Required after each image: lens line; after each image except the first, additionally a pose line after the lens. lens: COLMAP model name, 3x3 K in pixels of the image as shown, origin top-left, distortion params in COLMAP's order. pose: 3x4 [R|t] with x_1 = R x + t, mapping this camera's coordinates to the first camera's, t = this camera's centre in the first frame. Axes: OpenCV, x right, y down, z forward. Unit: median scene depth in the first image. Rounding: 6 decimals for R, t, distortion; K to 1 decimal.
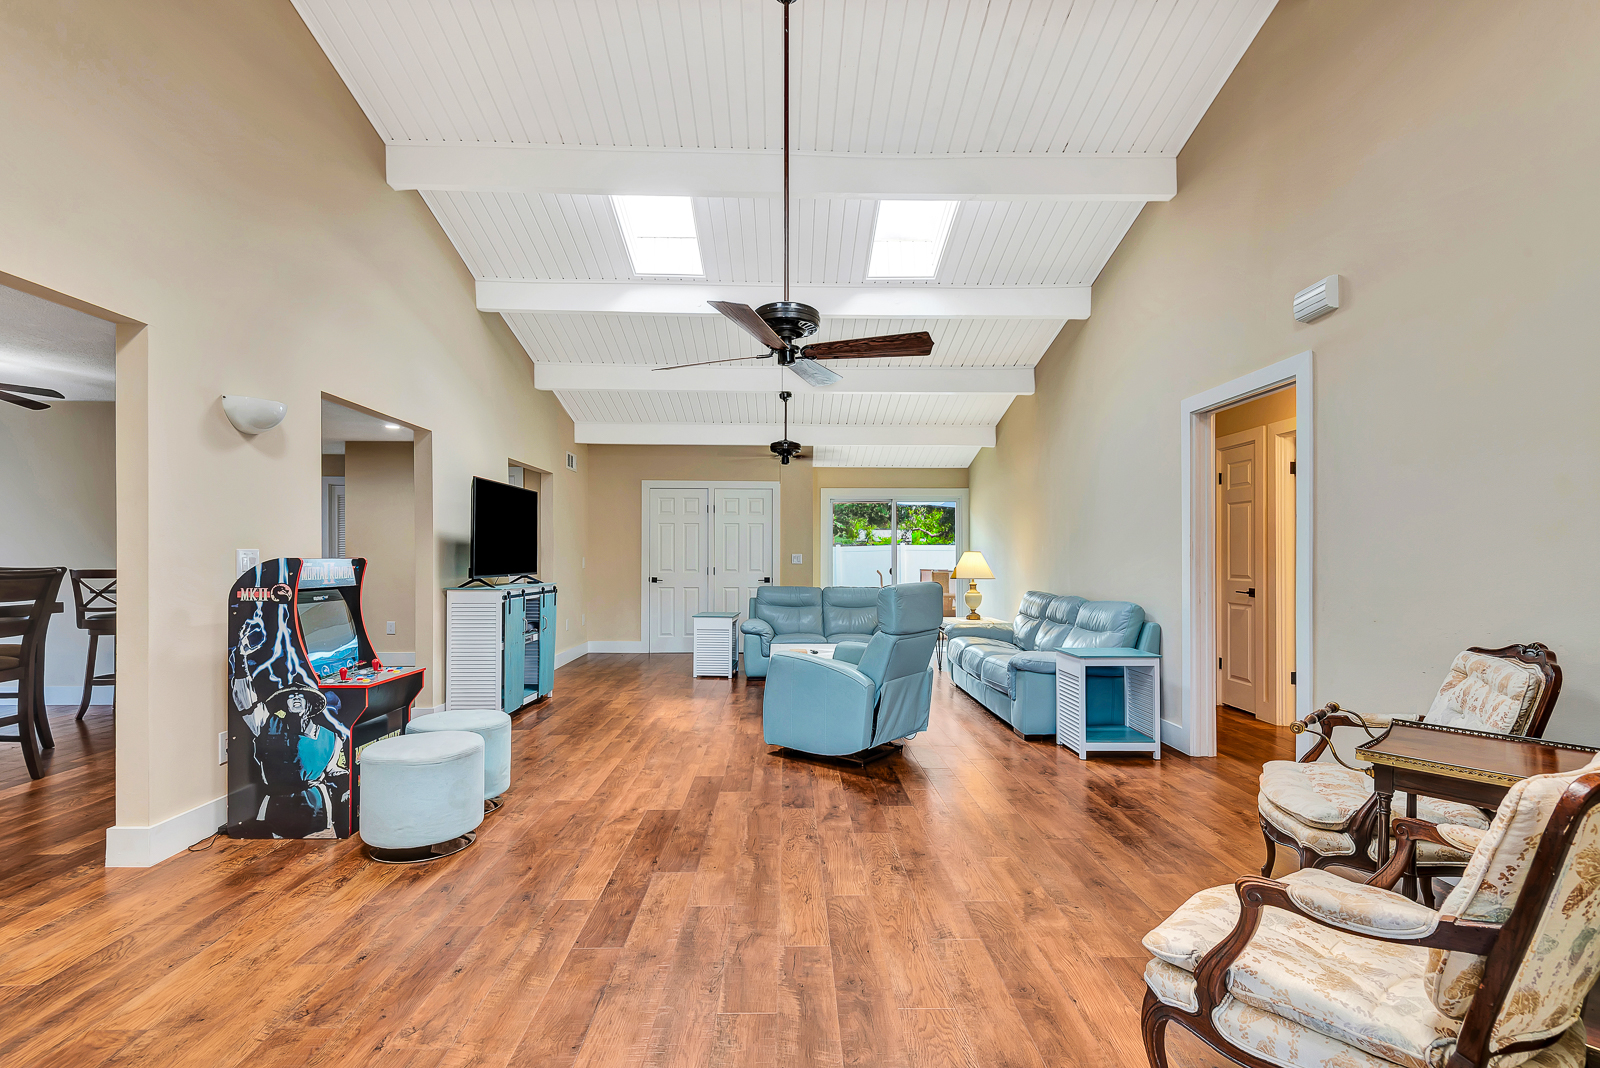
lens RADIAL K [[730.2, 0, 799.5], [0, 730.2, 551.9], [0, 0, 1]] dist [0.019376, -0.007148]
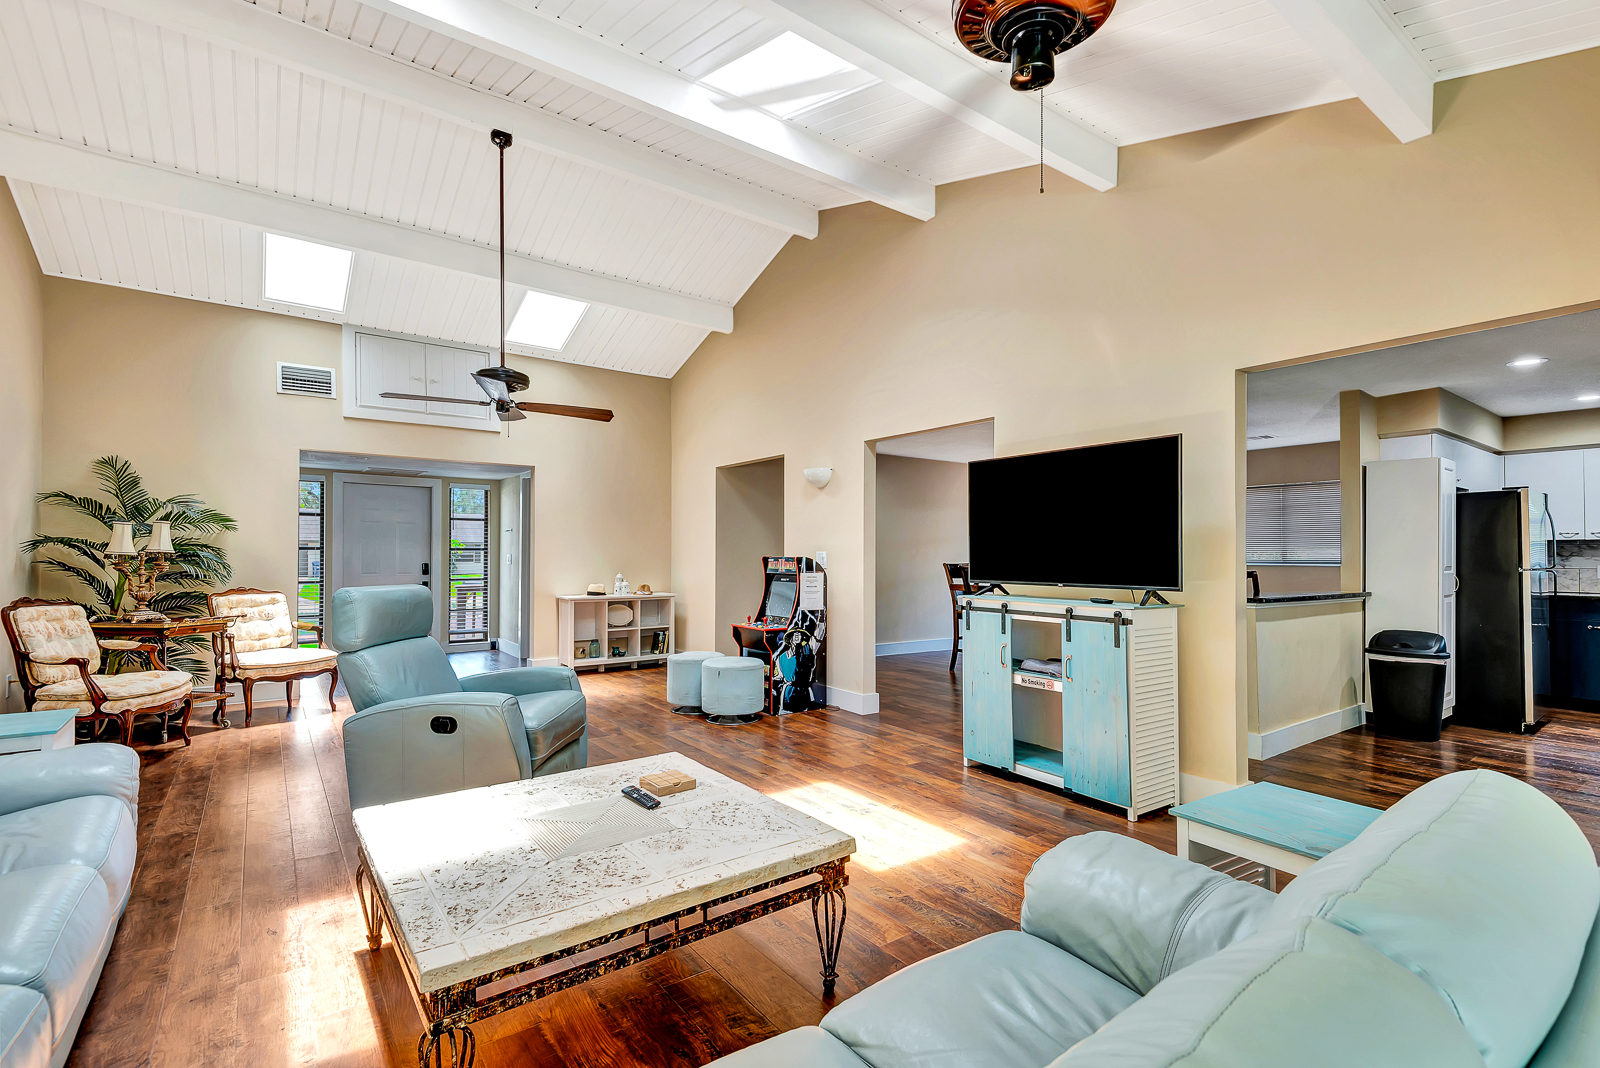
lens RADIAL K [[730.2, 0, 806.8], [0, 730.2, 553.9], [0, 0, 1]] dist [0.019376, -0.007148]
pose [[-0.817893, -0.006020, -0.575339, 0.252407], [-0.001312, 0.999962, -0.008598, 0.013983], [0.575369, -0.006277, -0.817870, 2.033258]]
